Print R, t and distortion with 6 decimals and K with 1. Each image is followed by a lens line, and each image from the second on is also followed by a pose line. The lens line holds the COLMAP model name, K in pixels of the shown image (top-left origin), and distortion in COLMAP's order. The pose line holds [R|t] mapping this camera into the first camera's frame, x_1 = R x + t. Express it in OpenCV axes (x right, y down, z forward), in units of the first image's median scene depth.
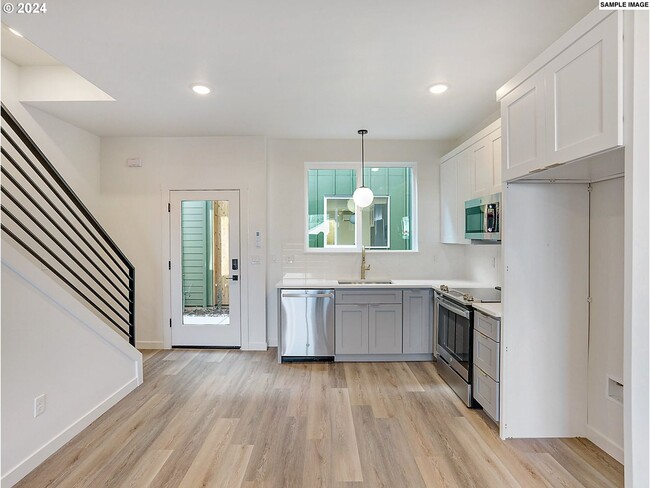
lens RADIAL K [[336.8, 0, 321.7], [0, 336.8, 237.2], [0, 0, 1]] dist [-0.014986, 0.009293]
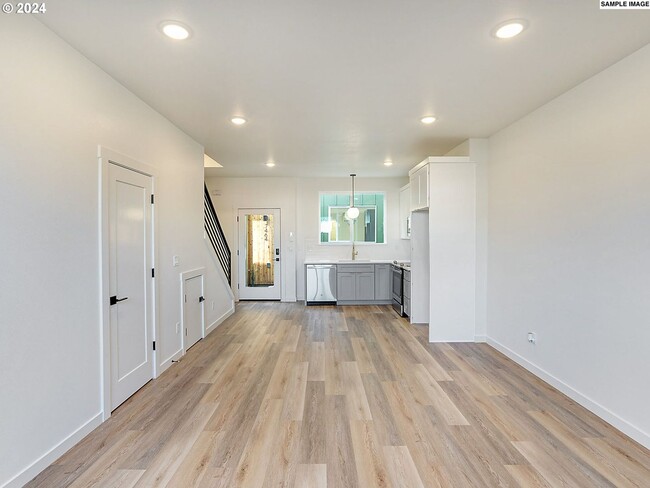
lens RADIAL K [[336.8, 0, 321.2], [0, 336.8, 242.7], [0, 0, 1]] dist [-0.014986, 0.009293]
pose [[0.999950, -0.007771, -0.006317, -0.032311], [0.007895, 0.999771, 0.019877, 0.003739], [0.006161, -0.019926, 0.999782, -0.795932]]
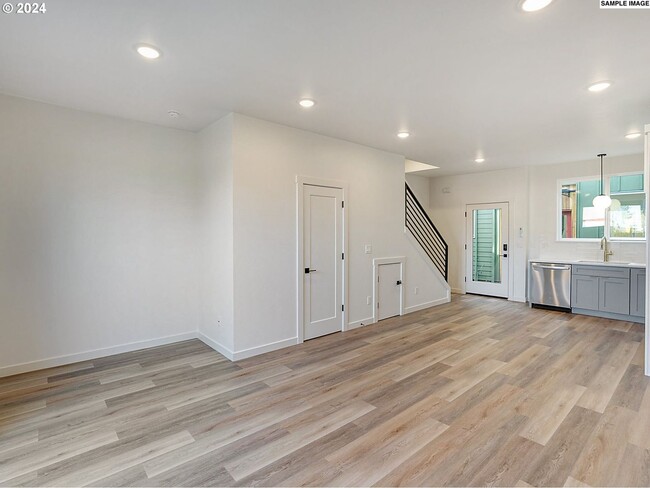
lens RADIAL K [[336.8, 0, 338.9], [0, 336.8, 242.0], [0, 0, 1]] dist [-0.014986, 0.009293]
pose [[0.688698, 0.017201, -0.724844, 0.415669], [0.004169, 0.999608, 0.027682, 0.007582], [0.725036, -0.022087, 0.688356, -0.791834]]
